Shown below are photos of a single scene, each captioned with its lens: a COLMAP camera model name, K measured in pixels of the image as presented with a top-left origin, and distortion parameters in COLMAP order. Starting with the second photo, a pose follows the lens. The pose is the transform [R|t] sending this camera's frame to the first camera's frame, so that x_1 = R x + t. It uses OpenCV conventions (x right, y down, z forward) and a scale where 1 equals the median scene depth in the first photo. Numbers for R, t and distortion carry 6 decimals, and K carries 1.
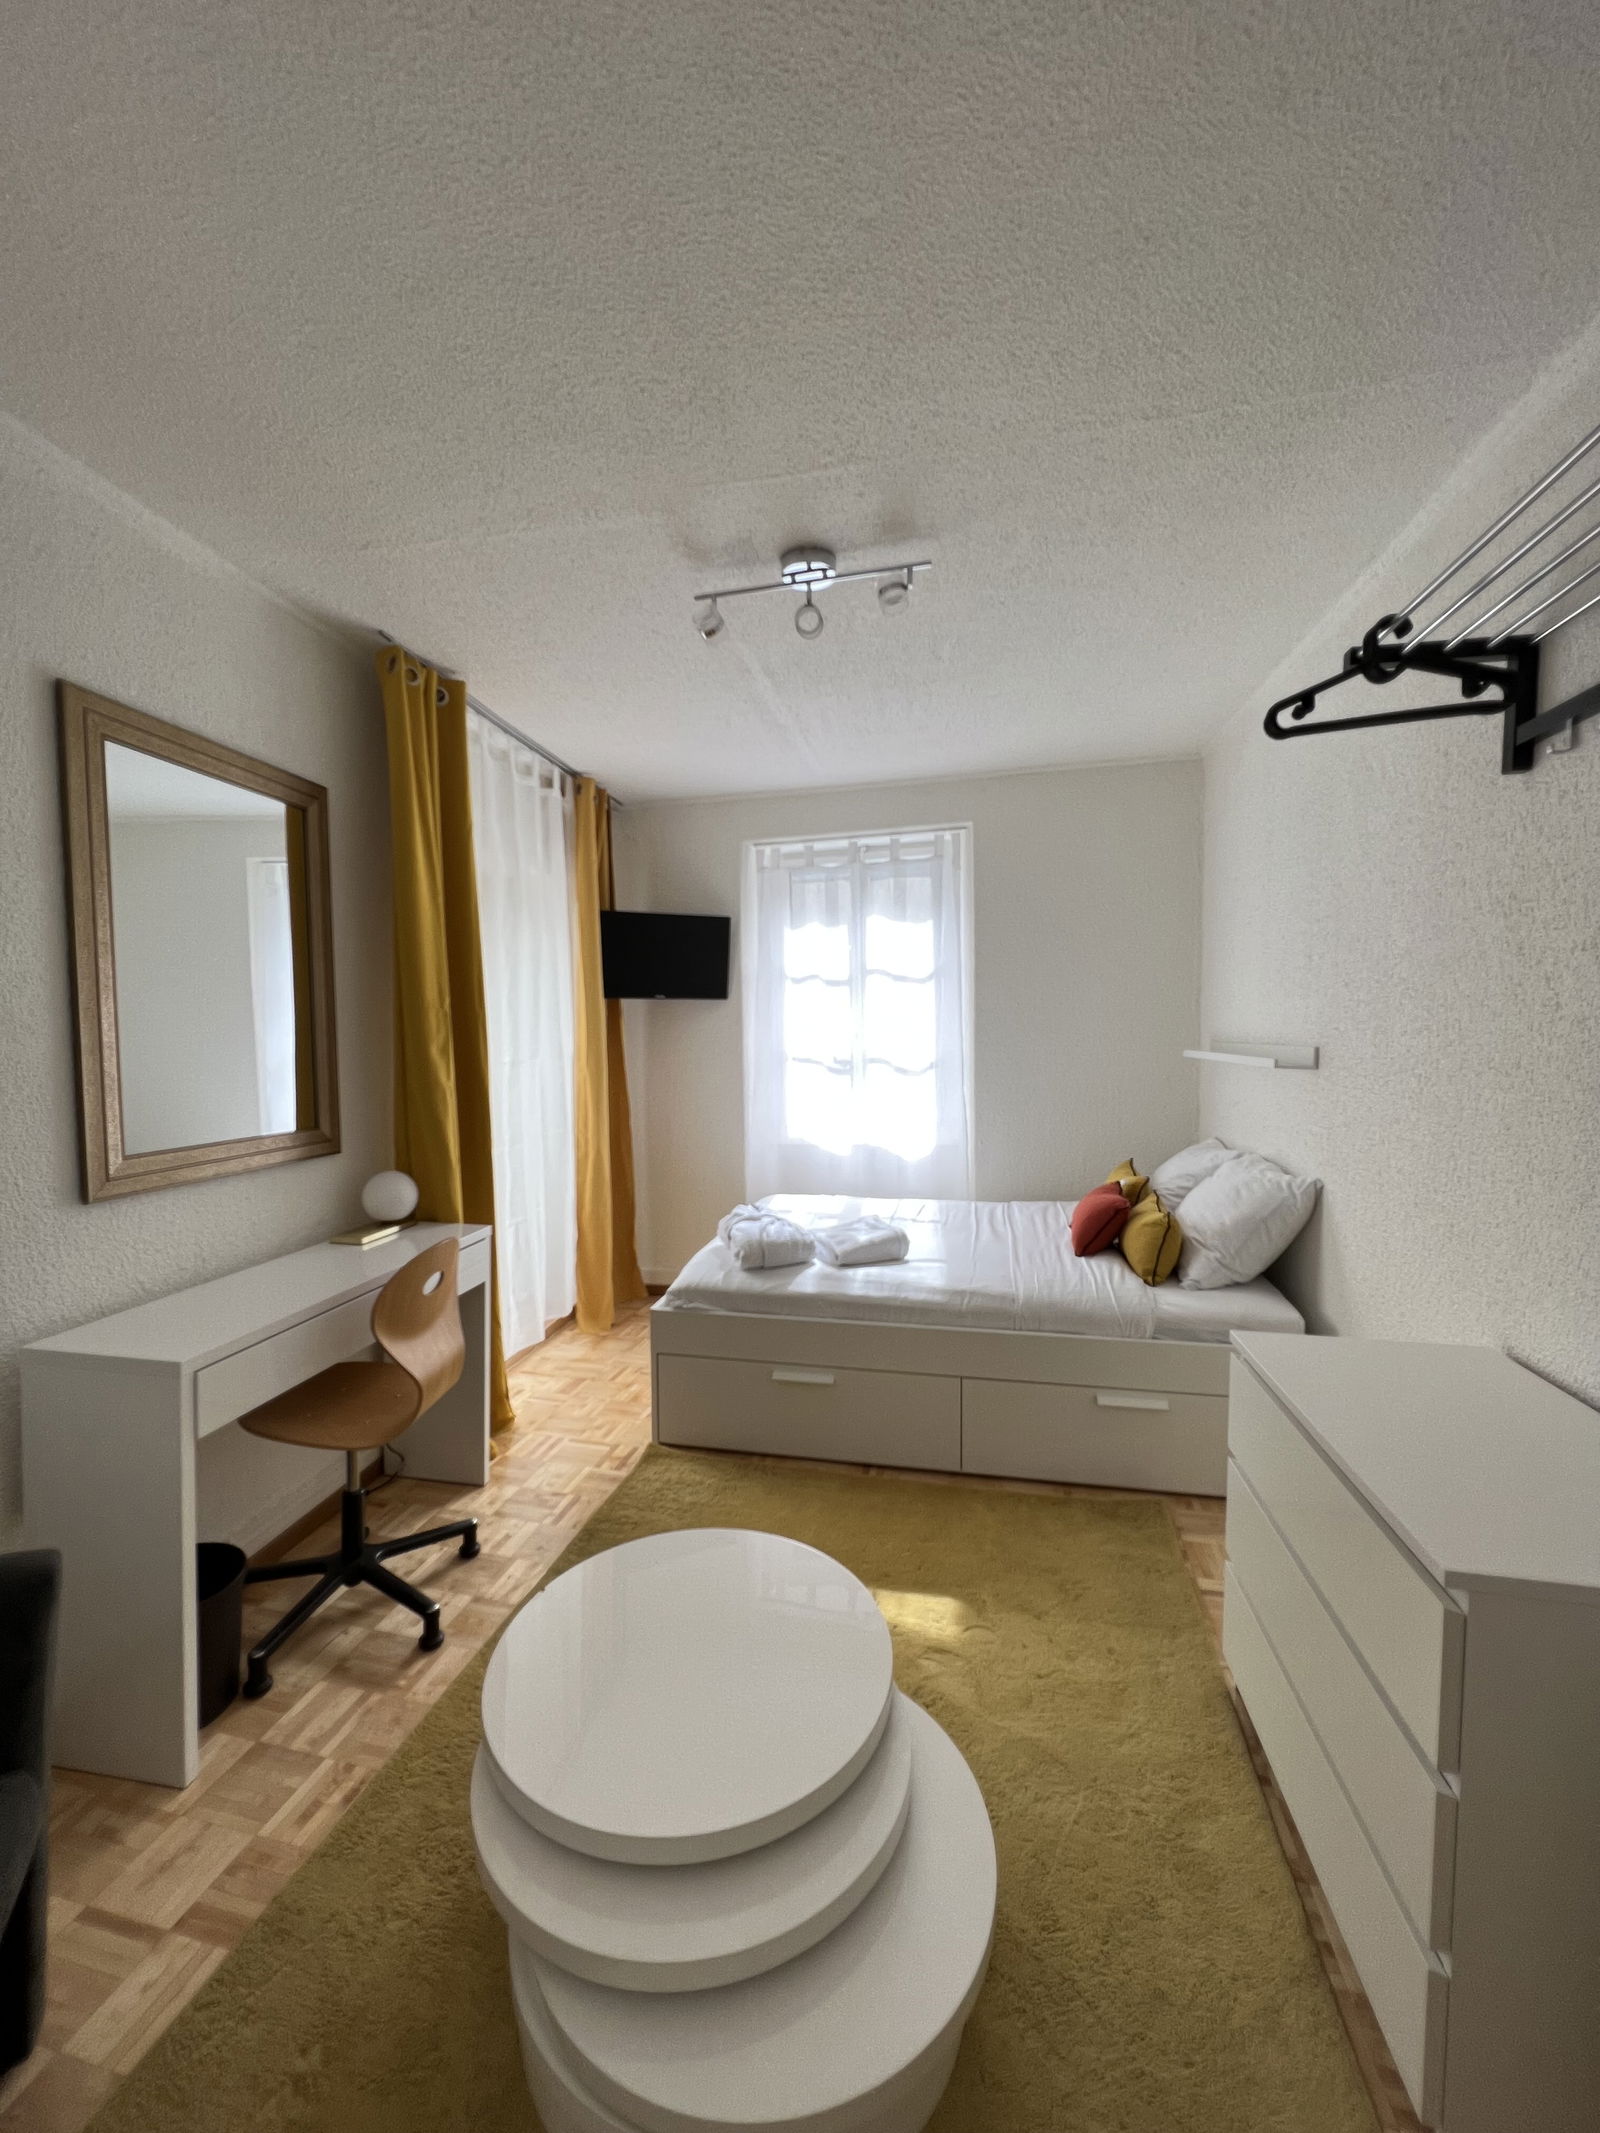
lens RADIAL K [[848.6, 0, 800.0], [0, 848.6, 1066.5], [0, 0, 1]] dist [0.000937, -0.000088]
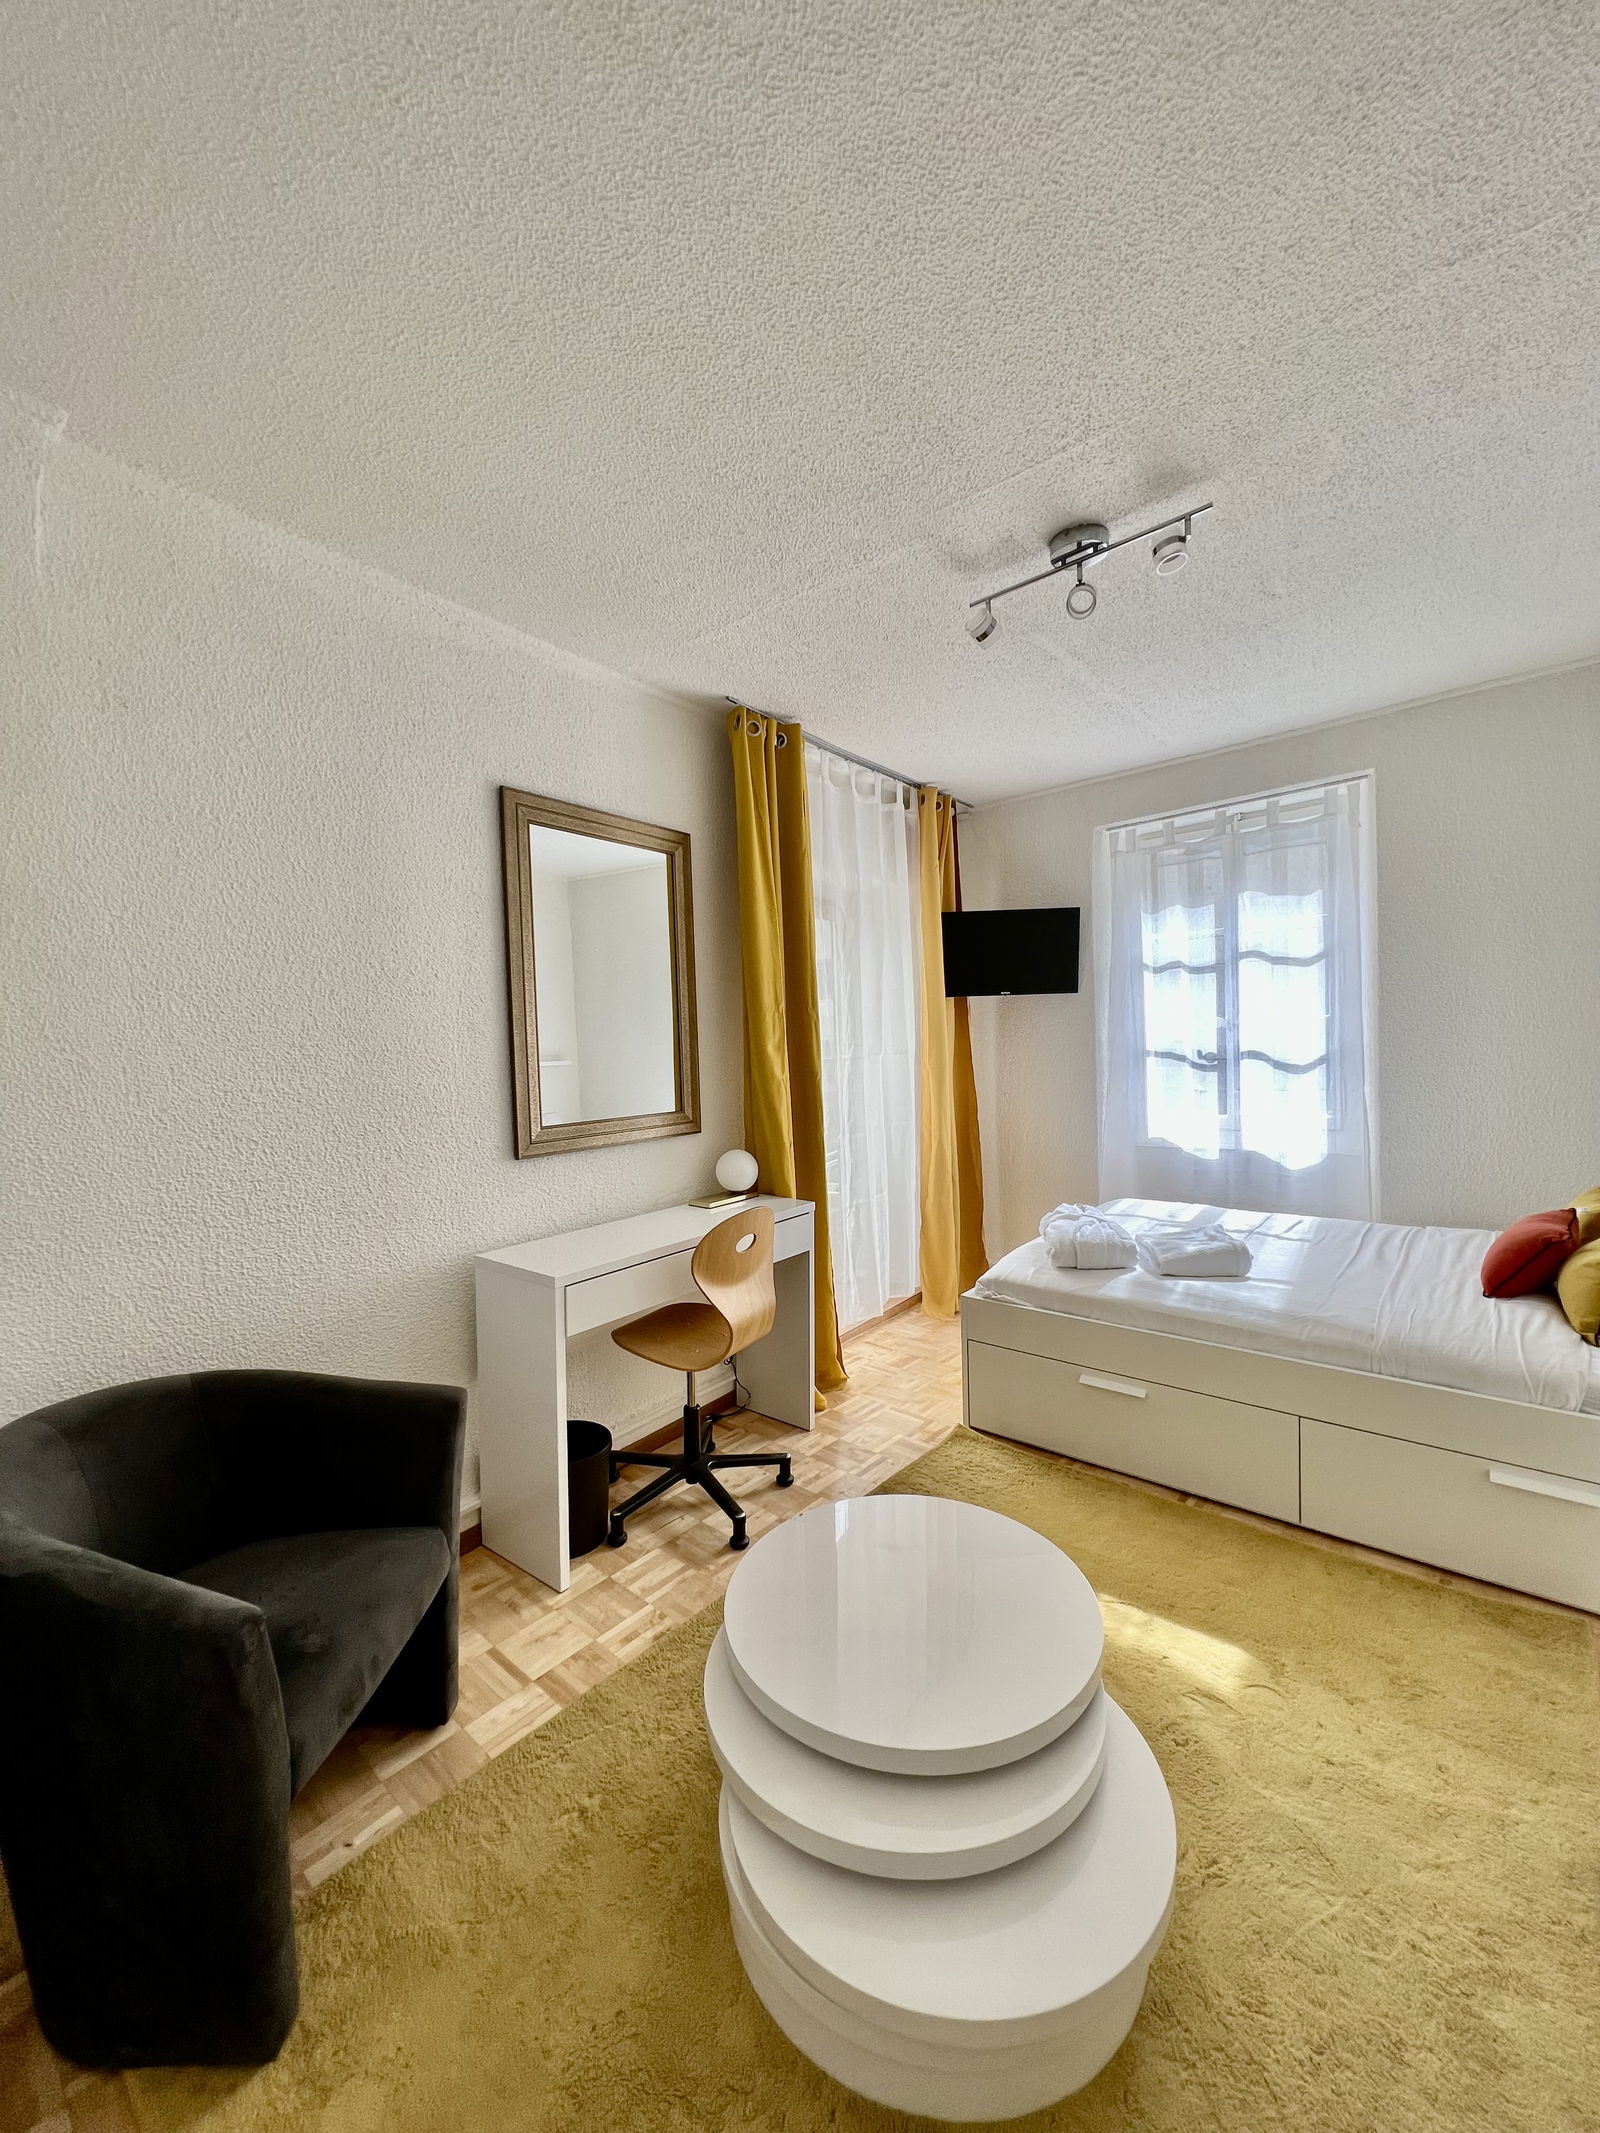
lens RADIAL K [[854.5, 0, 800.0], [0, 854.5, 1066.5], [0, 0, 1]] dist [-0.002089, 0.000286]
pose [[0.883310, -0.001118, -0.468788, 0.154277], [0.001622, 0.999998, 0.000671, 0.006243], [0.468787, -0.001353, 0.883310, -0.013537]]
